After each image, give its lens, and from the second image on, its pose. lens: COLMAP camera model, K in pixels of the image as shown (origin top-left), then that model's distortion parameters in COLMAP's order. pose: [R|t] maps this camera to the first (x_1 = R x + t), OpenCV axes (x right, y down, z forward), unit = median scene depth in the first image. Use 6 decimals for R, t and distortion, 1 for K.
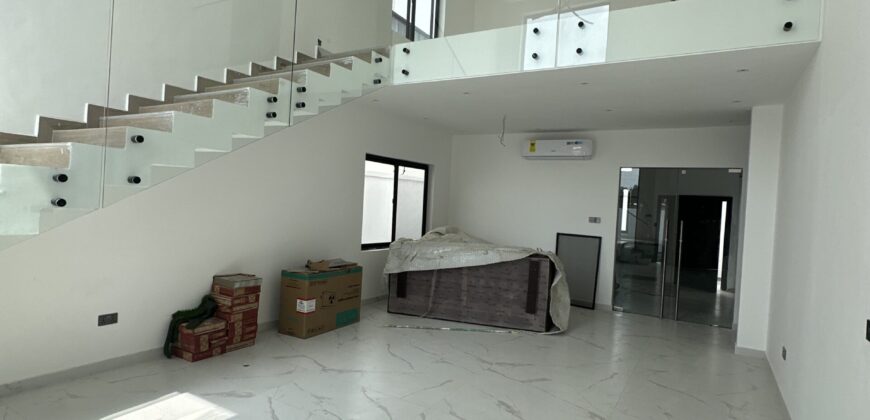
lens RADIAL K [[467.8, 0, 436.1], [0, 467.8, 209.4], [0, 0, 1]] dist [-0.002007, 0.001835]
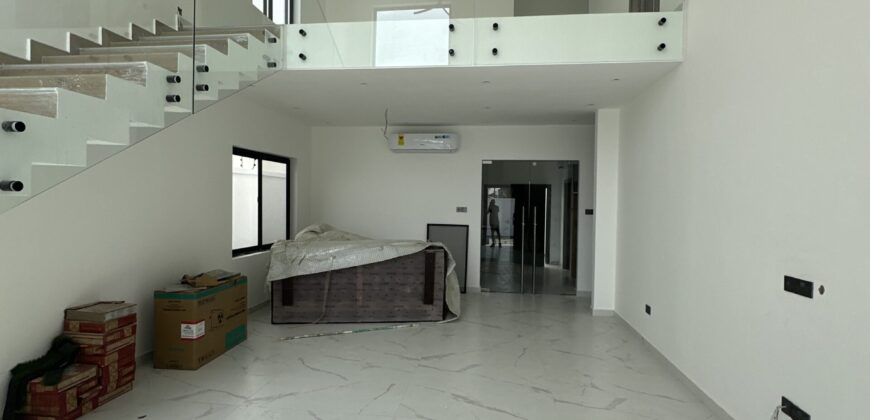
lens RADIAL K [[467.8, 0, 437.0], [0, 467.8, 208.8], [0, 0, 1]] dist [-0.002007, 0.001835]
pose [[0.914672, -0.047703, 0.401372, -0.201117], [0.041115, 0.998841, 0.025018, -0.011773], [-0.402101, -0.006381, 0.915573, 0.066575]]
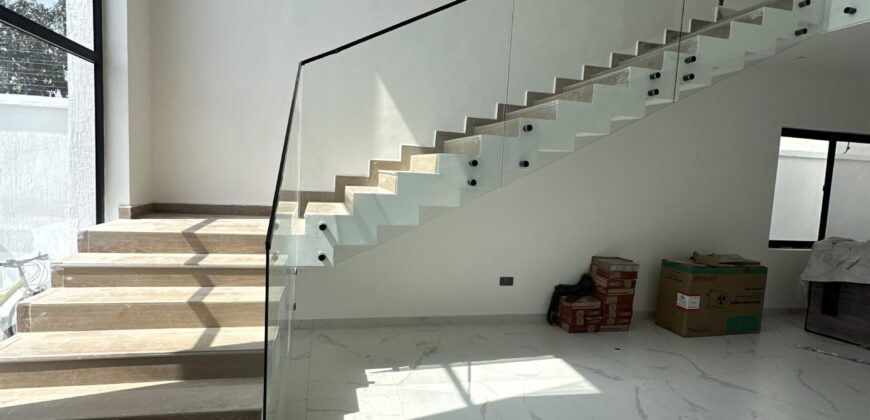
lens RADIAL K [[467.8, 0, 435.0], [0, 467.8, 210.2], [0, 0, 1]] dist [-0.002007, 0.001835]
pose [[0.696934, 0.046714, -0.715612, 0.018966], [-0.025574, 0.998860, 0.040297, 0.005657], [0.716679, -0.009783, 0.697334, 0.020401]]
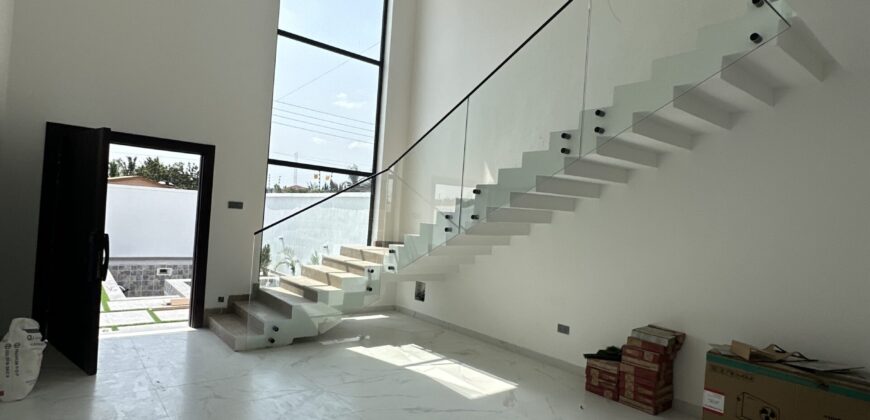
lens RADIAL K [[467.8, 0, 437.4], [0, 467.8, 212.6], [0, 0, 1]] dist [-0.002007, 0.001835]
pose [[-0.337713, -0.087014, -0.937218, 0.512174], [-0.103136, 0.993143, -0.055042, 0.012772], [0.935581, 0.078073, -0.344372, 0.817056]]
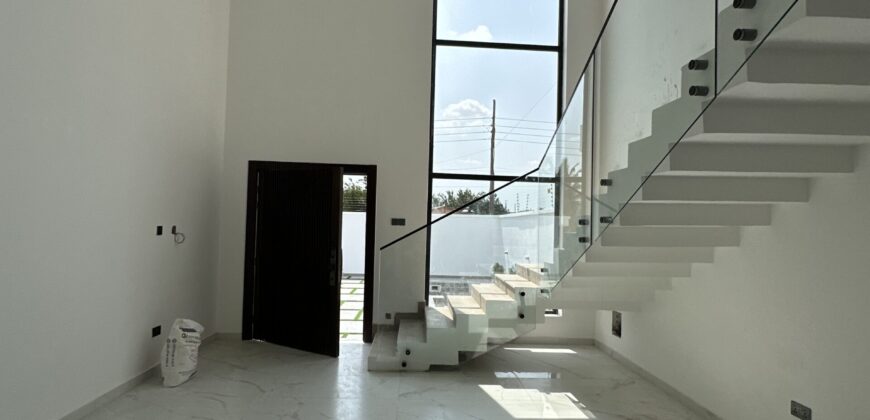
lens RADIAL K [[467.8, 0, 440.1], [0, 467.8, 210.2], [0, 0, 1]] dist [-0.002007, 0.001835]
pose [[-0.833990, -0.092879, -0.543906, 0.152239], [-0.081607, 0.995653, -0.044890, -0.002551], [0.545711, 0.006949, -0.837945, 0.975831]]
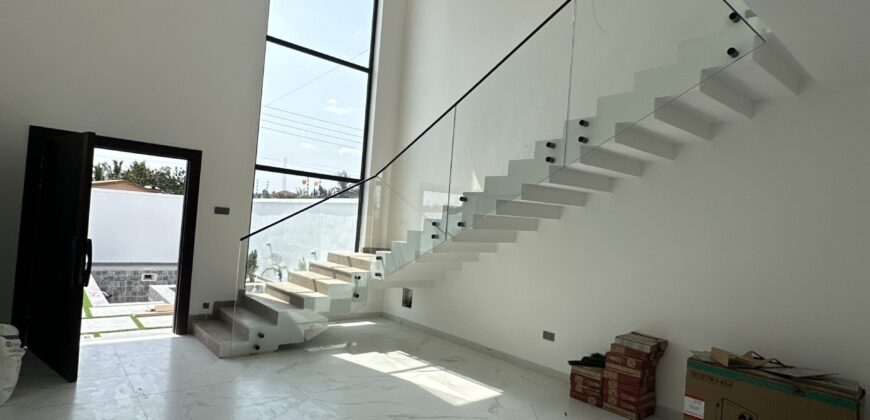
lens RADIAL K [[467.8, 0, 437.4], [0, 467.8, 211.8], [0, 0, 1]] dist [-0.002007, 0.001835]
pose [[-0.316148, -0.103736, -0.943021, 0.516528], [-0.108169, 0.991463, -0.072801, 0.011392], [0.942523, 0.078989, -0.324670, 0.824079]]
